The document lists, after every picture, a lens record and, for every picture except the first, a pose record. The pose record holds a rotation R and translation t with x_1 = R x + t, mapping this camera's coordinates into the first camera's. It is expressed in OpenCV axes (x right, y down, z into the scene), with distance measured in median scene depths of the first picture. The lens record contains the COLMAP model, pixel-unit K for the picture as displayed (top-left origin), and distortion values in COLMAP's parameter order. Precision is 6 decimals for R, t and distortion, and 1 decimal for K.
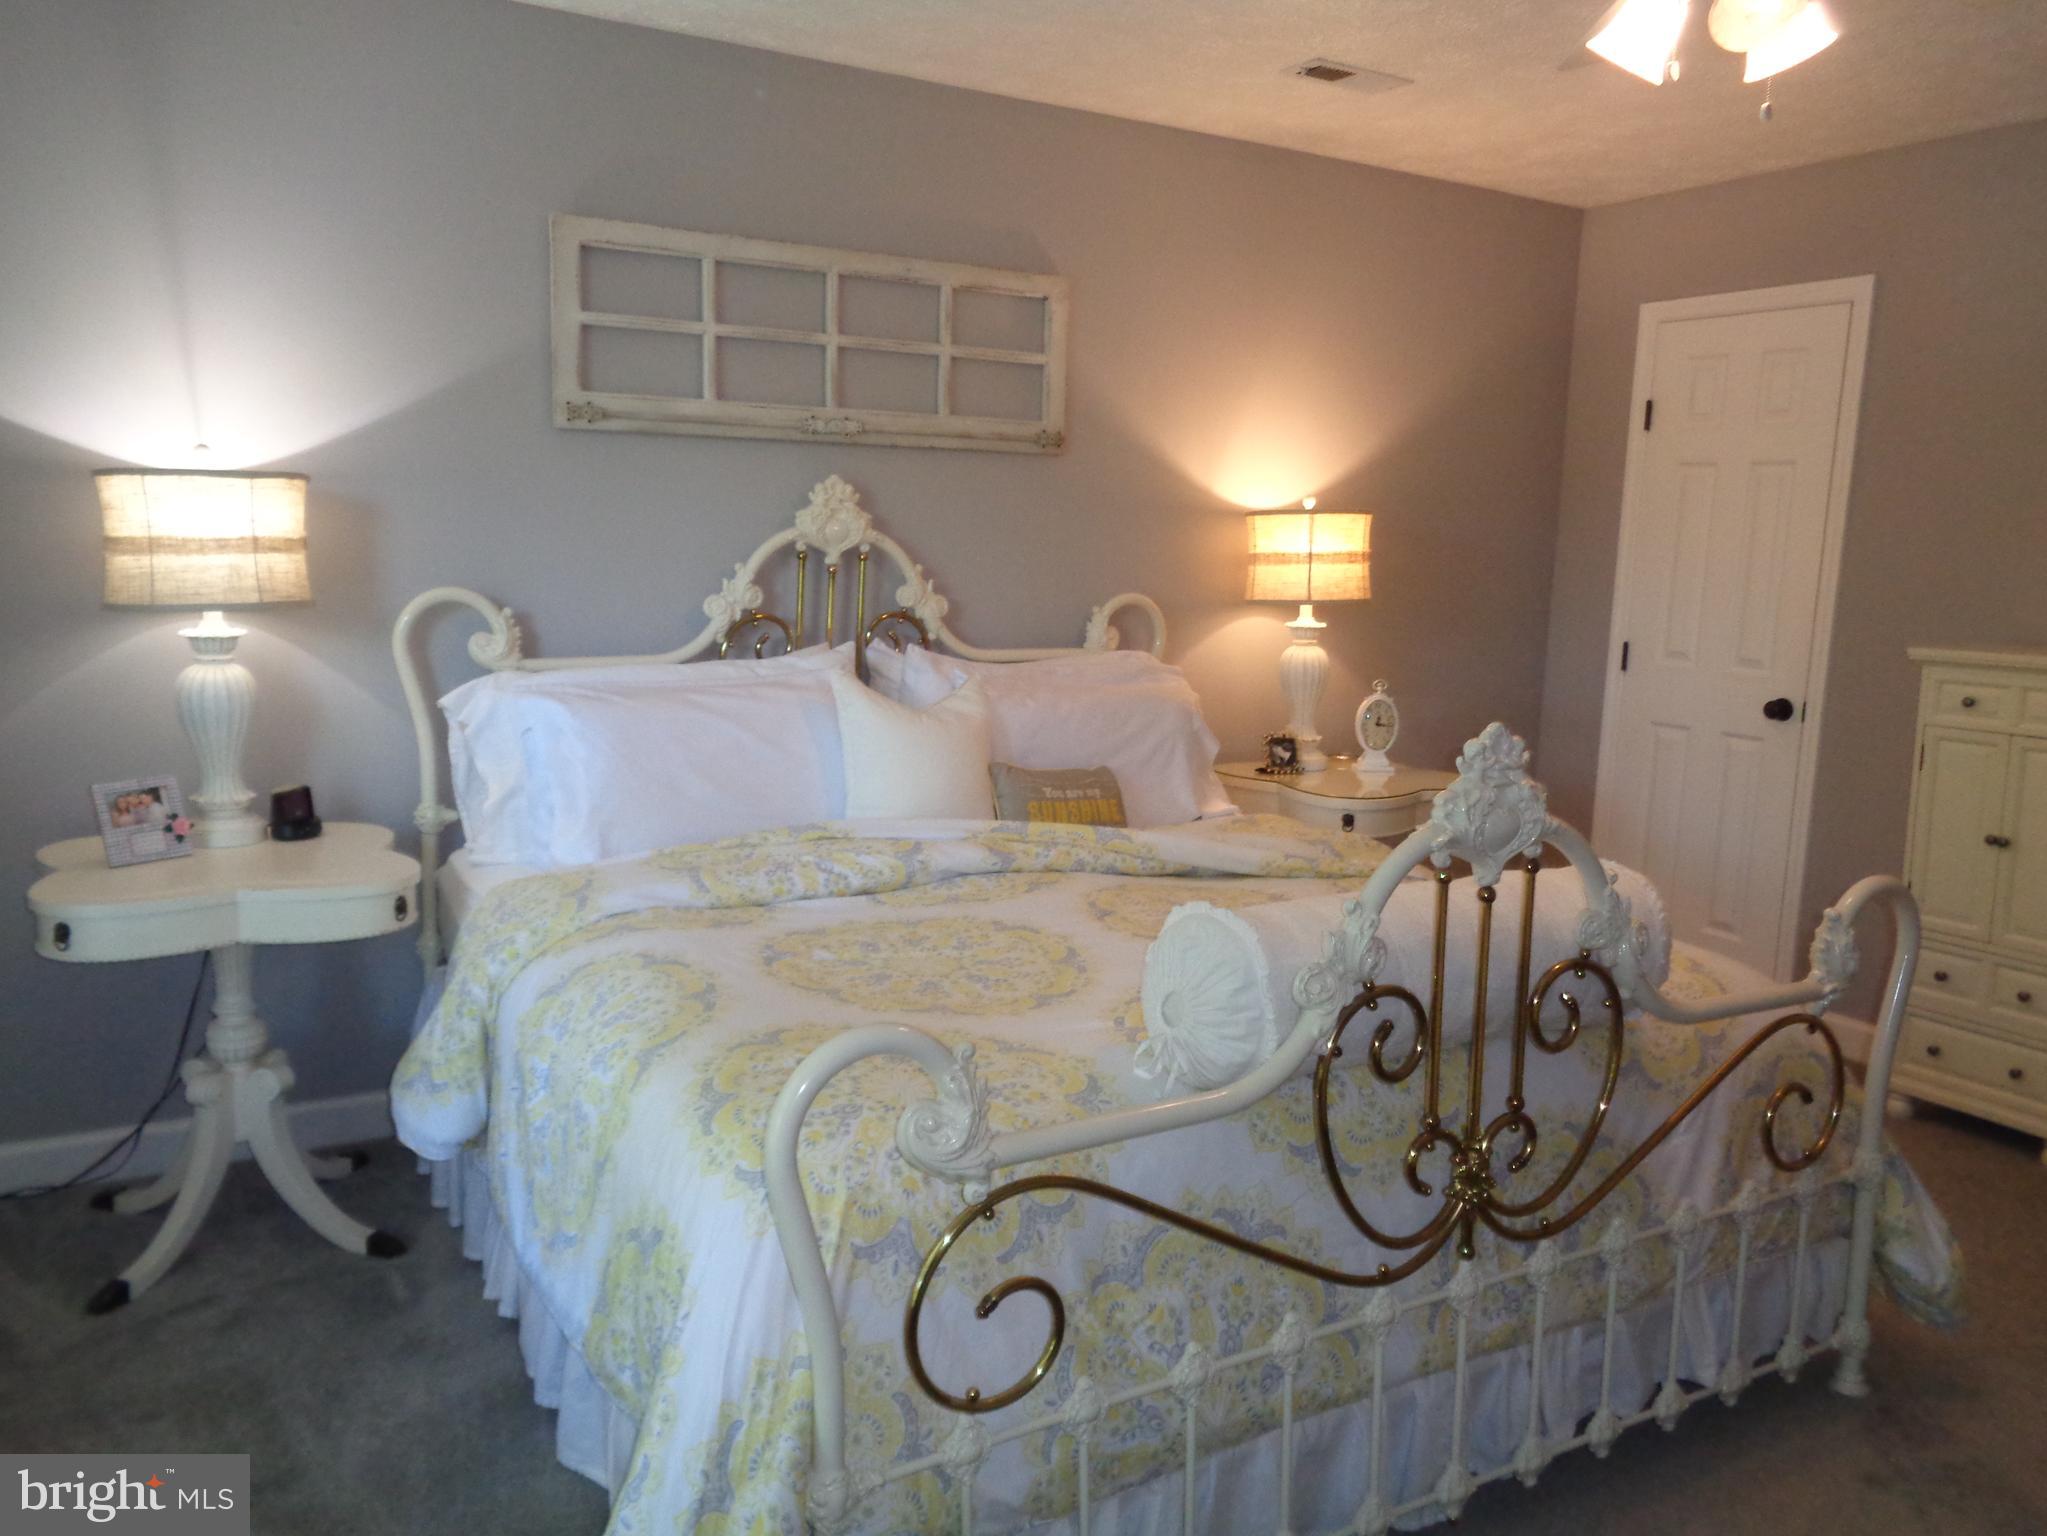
lens RADIAL K [[1532.2, 0, 1026.1], [0, 1532.2, 762.5], [0, 0, 1]] dist [0.010989, -0.008635]
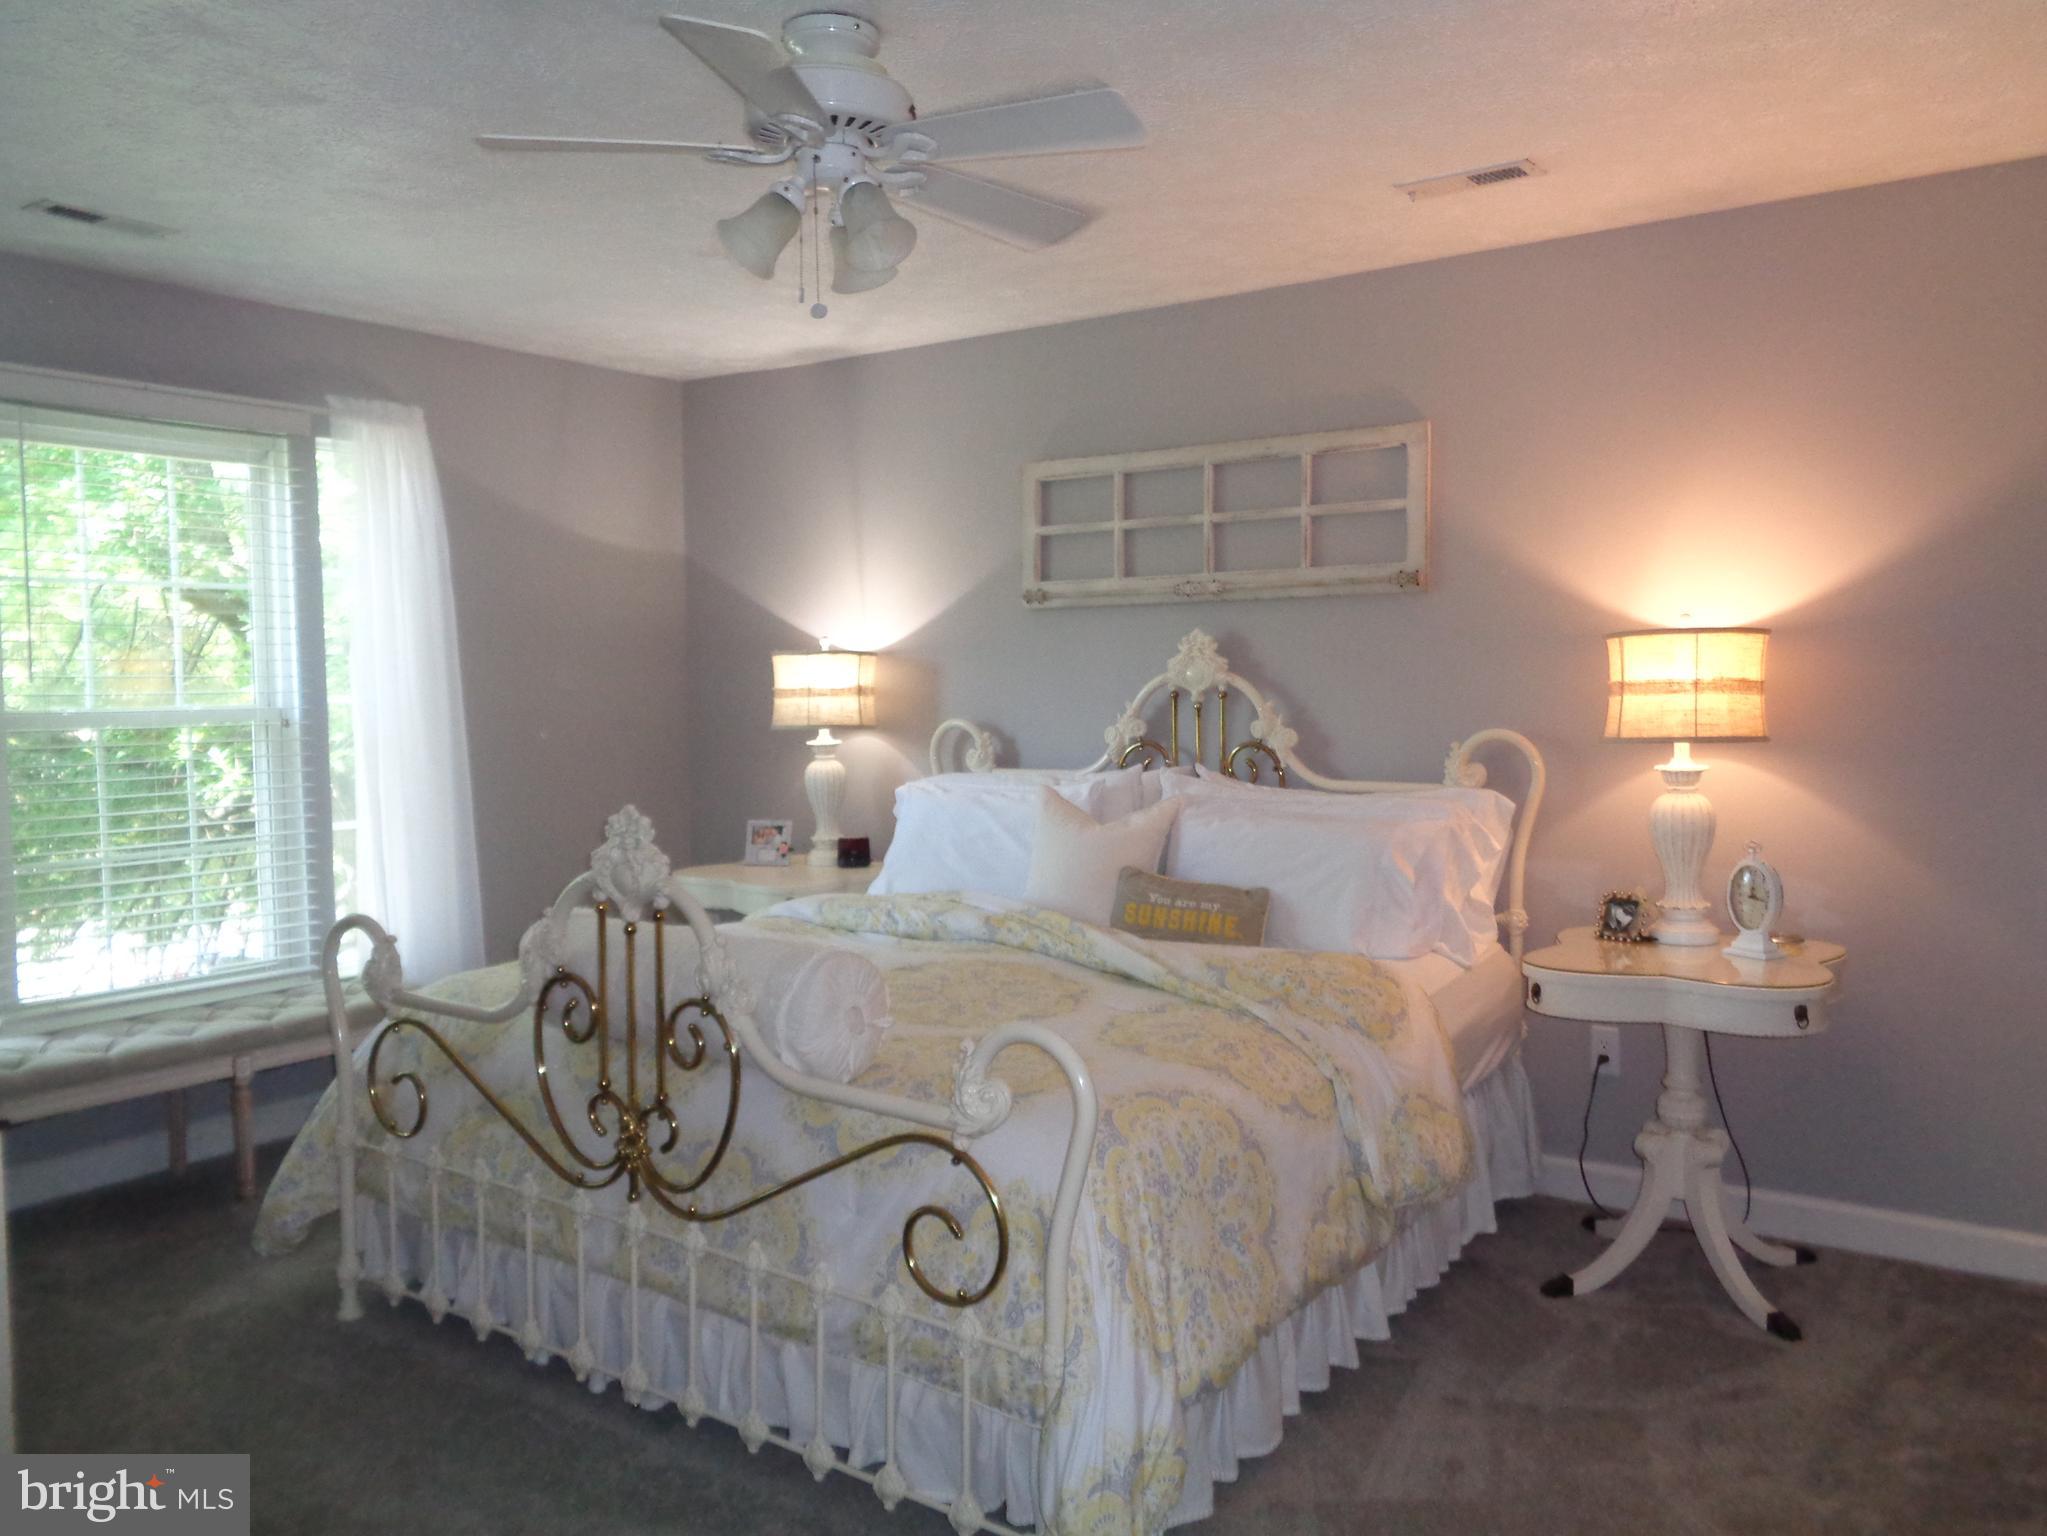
lens RADIAL K [[1532.2, 0, 1026.1], [0, 1532.2, 762.5], [0, 0, 1]] dist [0.010989, -0.008635]
pose [[0.410074, 0.029938, -0.911561, 0.932900], [-0.113190, 0.993405, -0.018293, -0.045254], [0.905001, 0.110681, 0.410759, 0.396809]]
